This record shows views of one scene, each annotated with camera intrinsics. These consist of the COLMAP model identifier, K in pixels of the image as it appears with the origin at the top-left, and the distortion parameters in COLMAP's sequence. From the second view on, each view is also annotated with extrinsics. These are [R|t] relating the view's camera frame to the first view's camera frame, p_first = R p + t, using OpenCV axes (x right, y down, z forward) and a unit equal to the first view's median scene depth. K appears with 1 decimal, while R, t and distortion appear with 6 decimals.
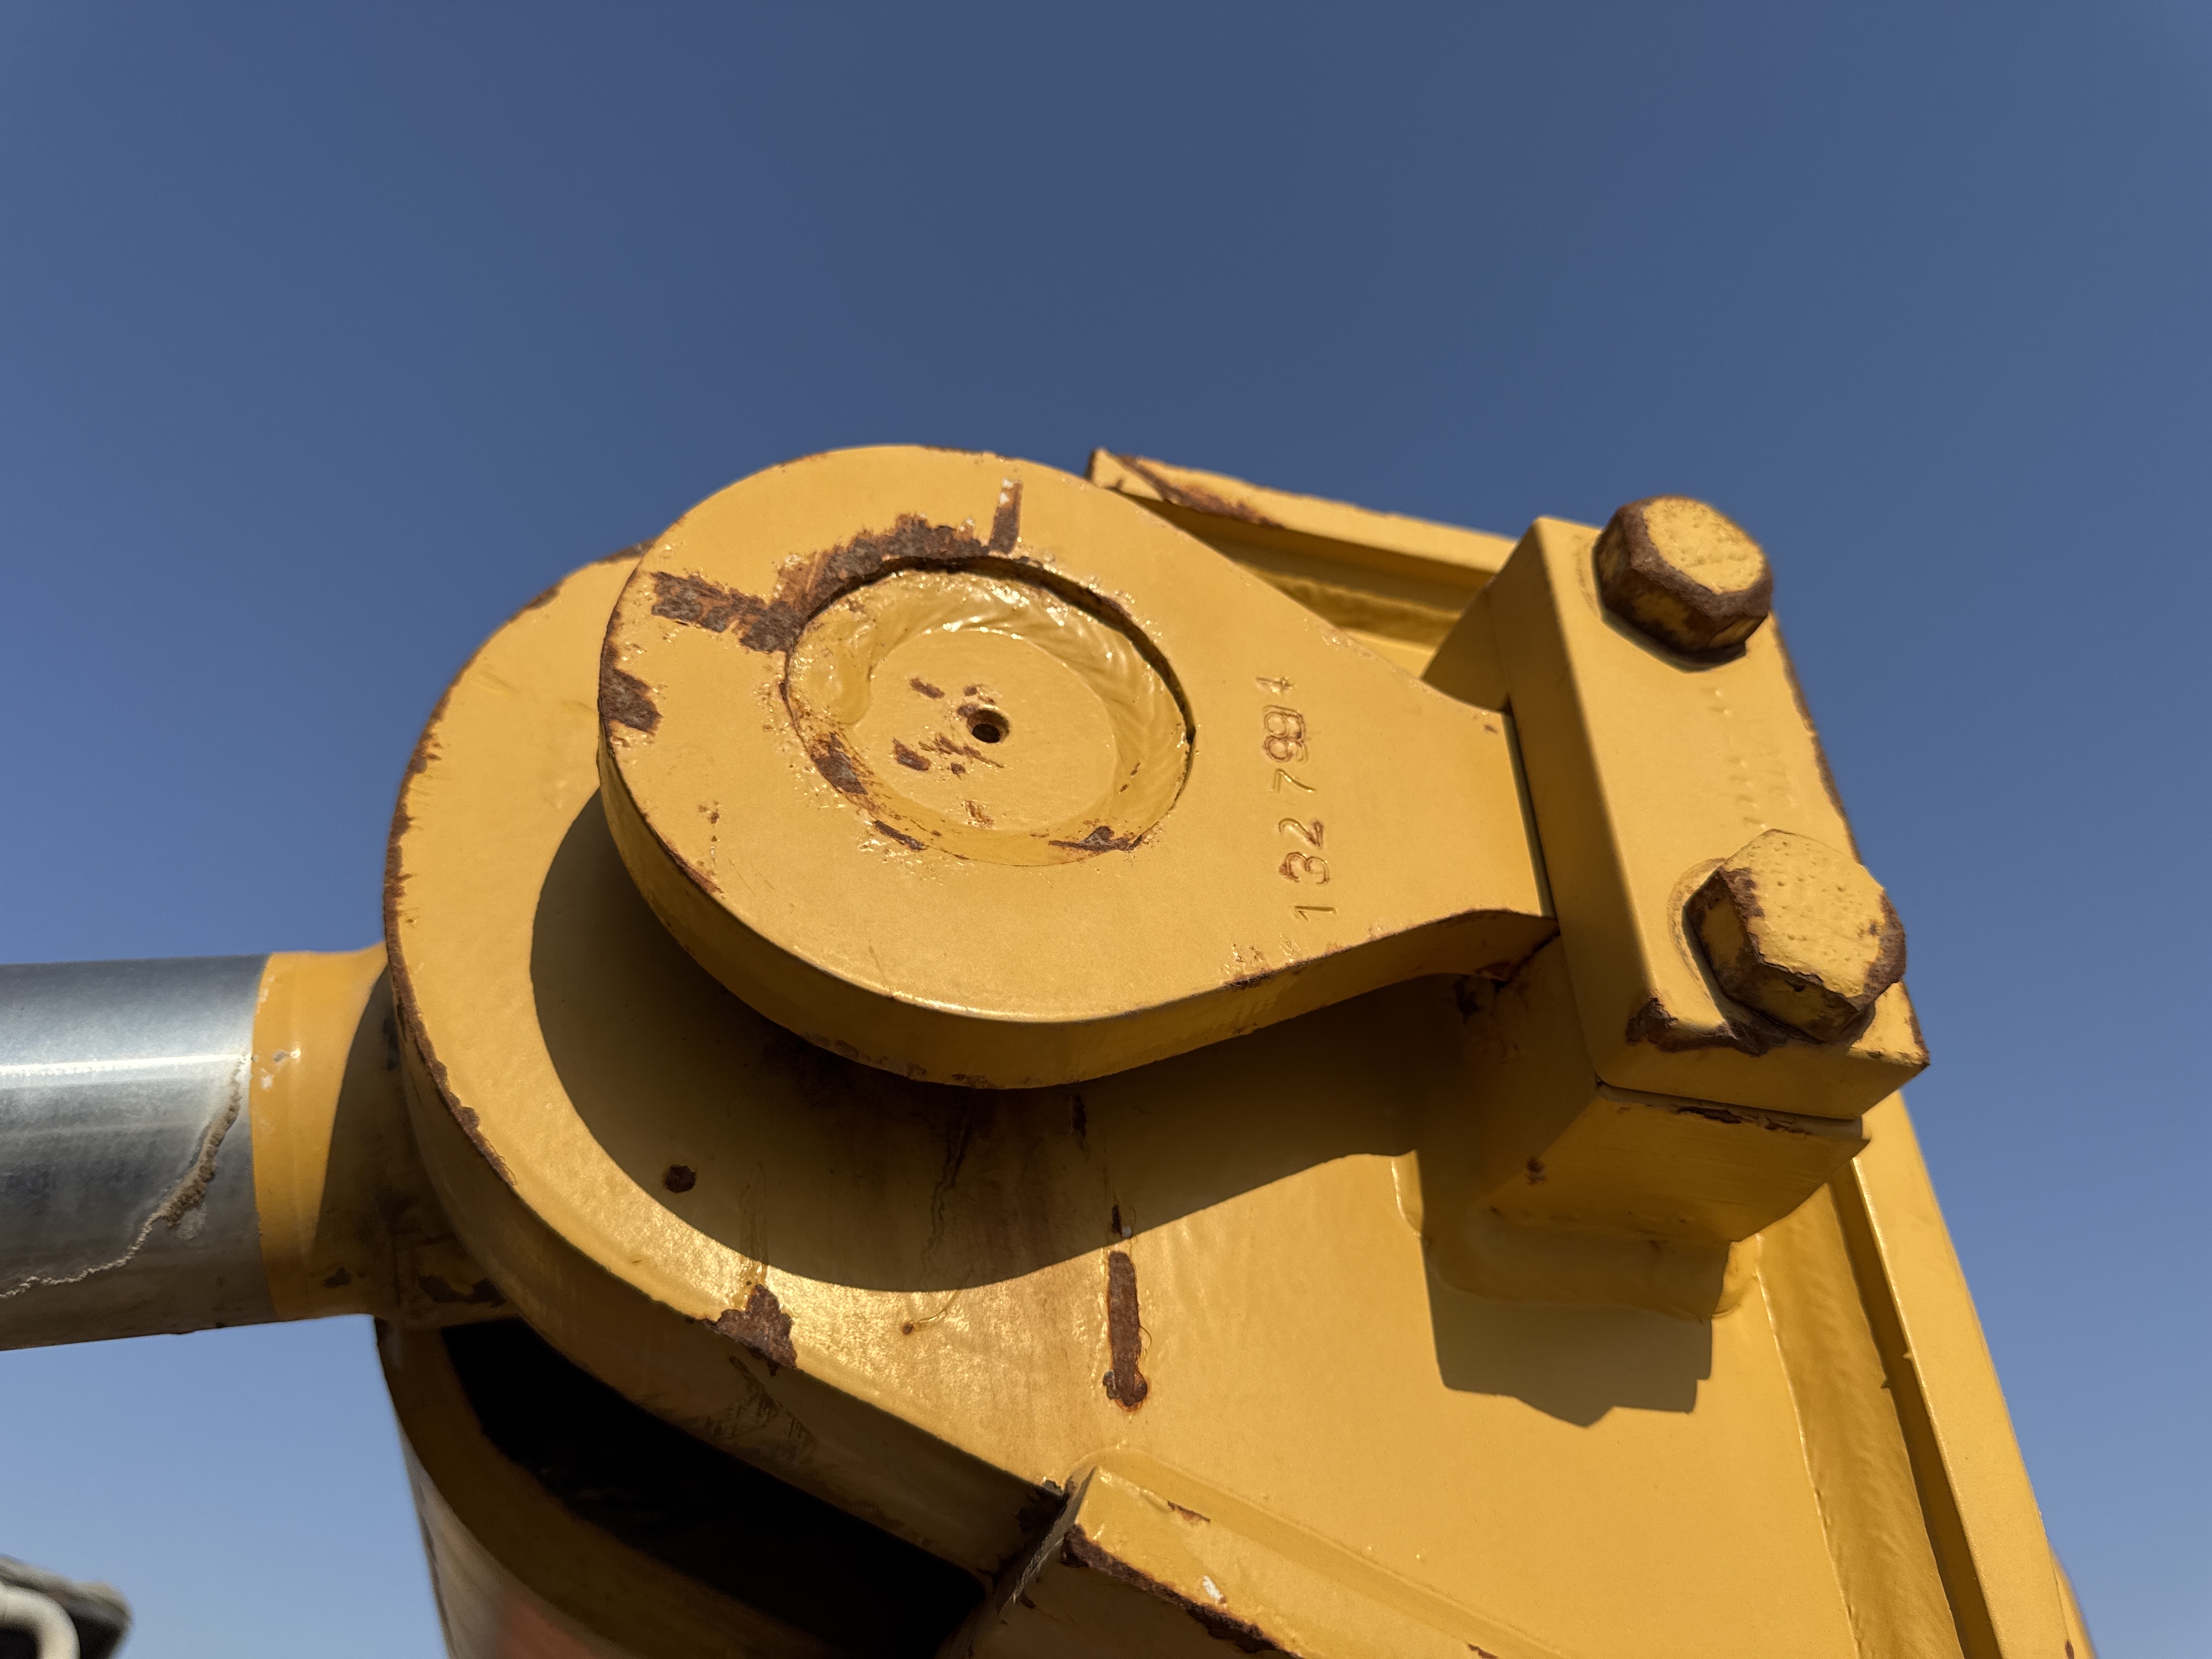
lens RADIAL K [[1584.0, 0, 1098.3], [0, 1584.0, 831.8], [0, 0, 1]] dist [0.019244, -0.030338]
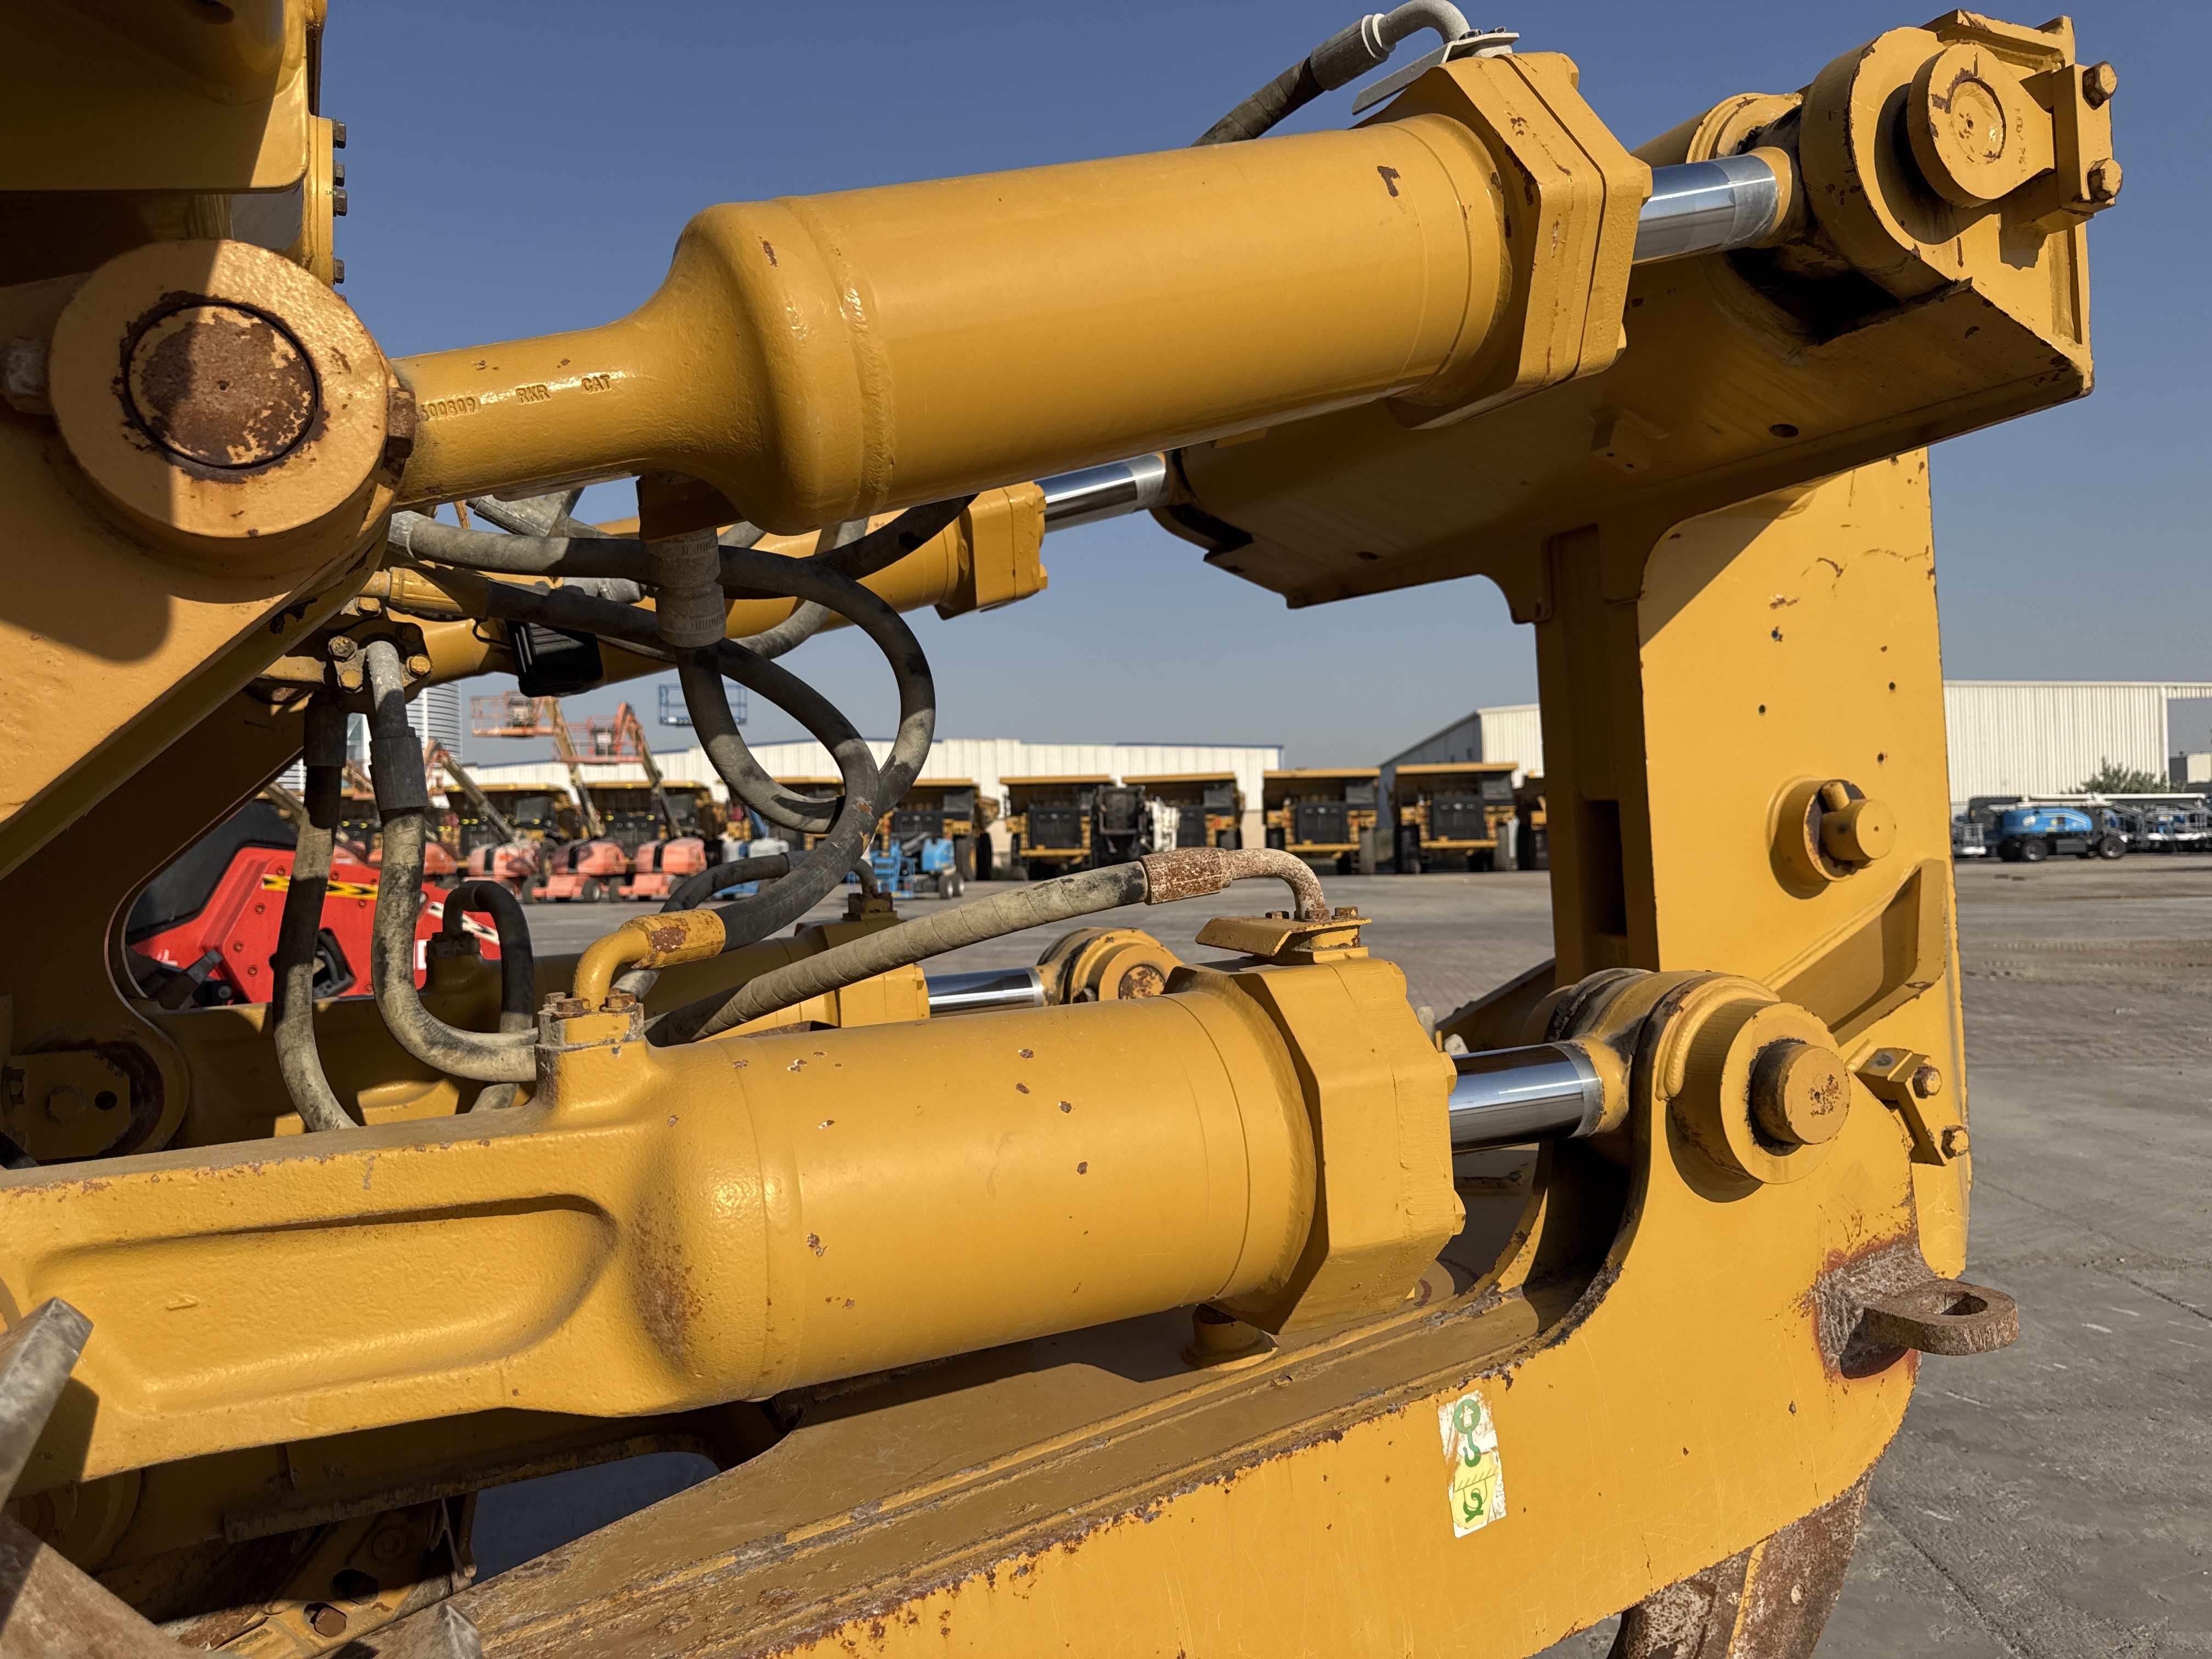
lens RADIAL K [[1584.0, 0, 1098.3], [0, 1584.0, 831.8], [0, 0, 1]] dist [0.019244, -0.030338]
pose [[0.979190, -0.065337, 0.192140, -3.785275], [-0.069843, 0.780436, 0.621323, -1.218180], [-0.190548, -0.621813, 0.759632, -3.533443]]
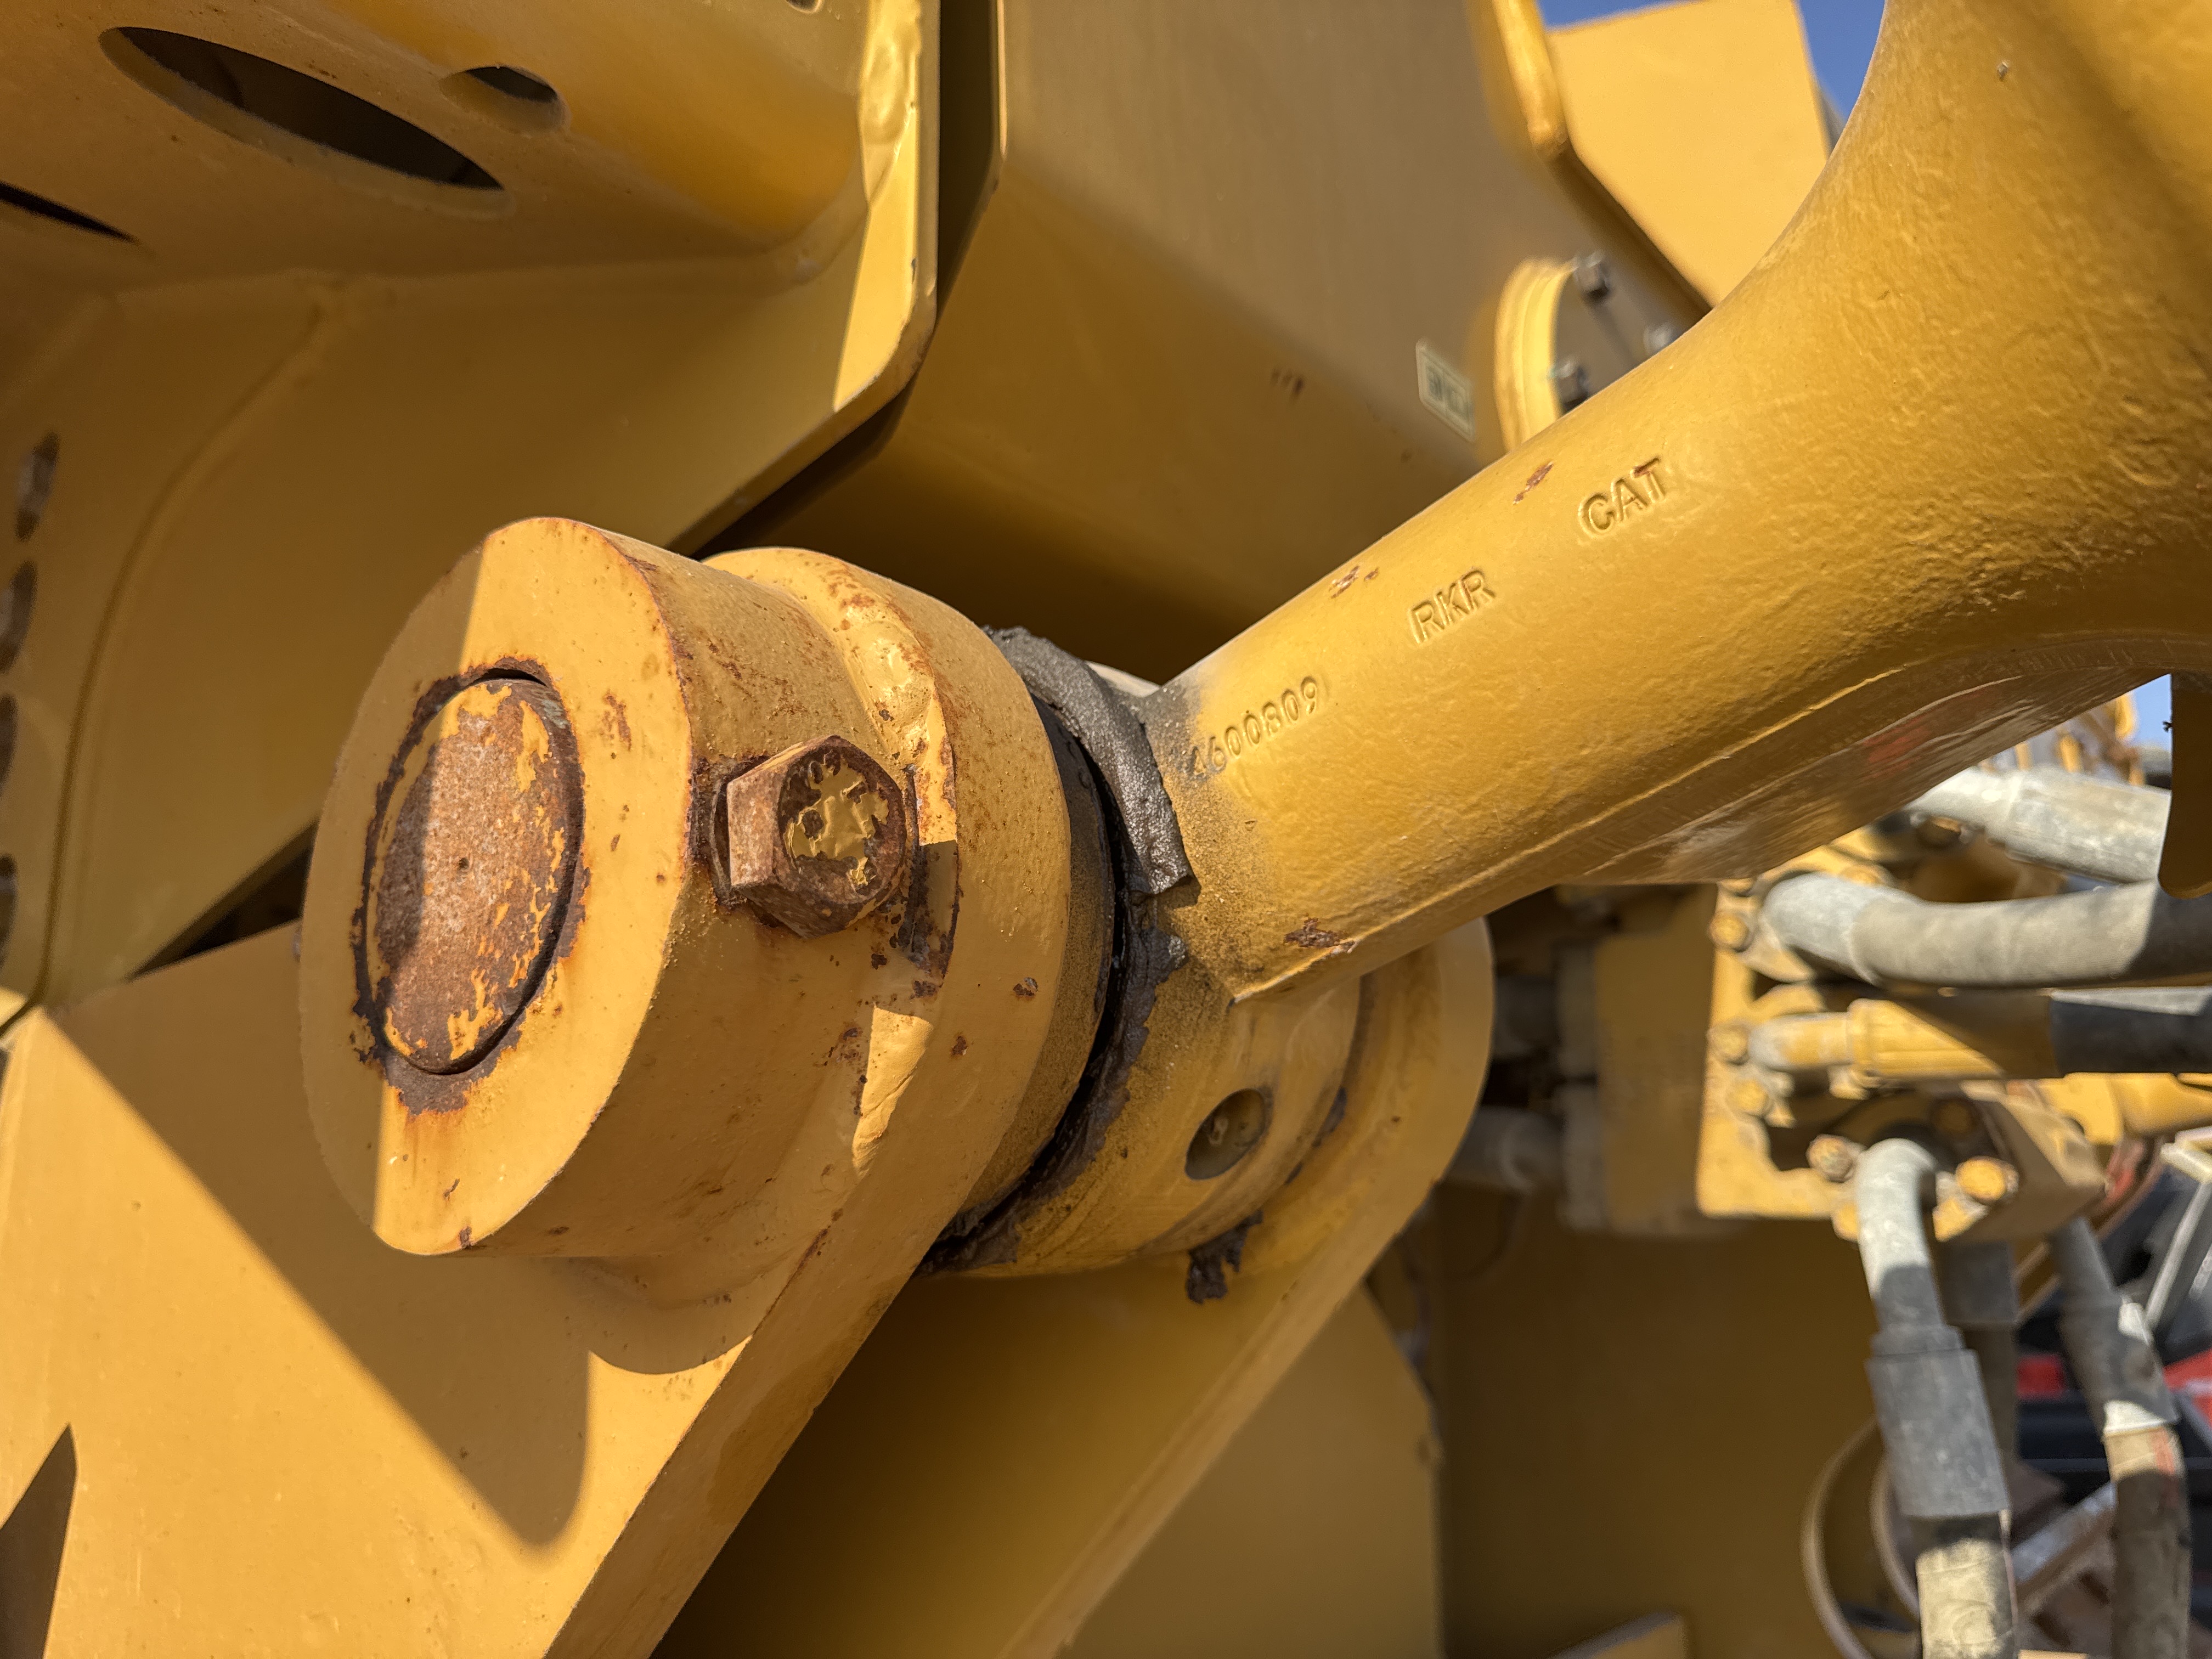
lens RADIAL K [[1584.0, 0, 1098.3], [0, 1584.0, 831.8], [0, 0, 1]] dist [0.019244, -0.030338]
pose [[0.552782, -0.276063, -0.786271, -3.553882], [0.573279, 0.810764, 0.118377, 0.073969], [0.604801, -0.516189, 0.606436, -1.114022]]
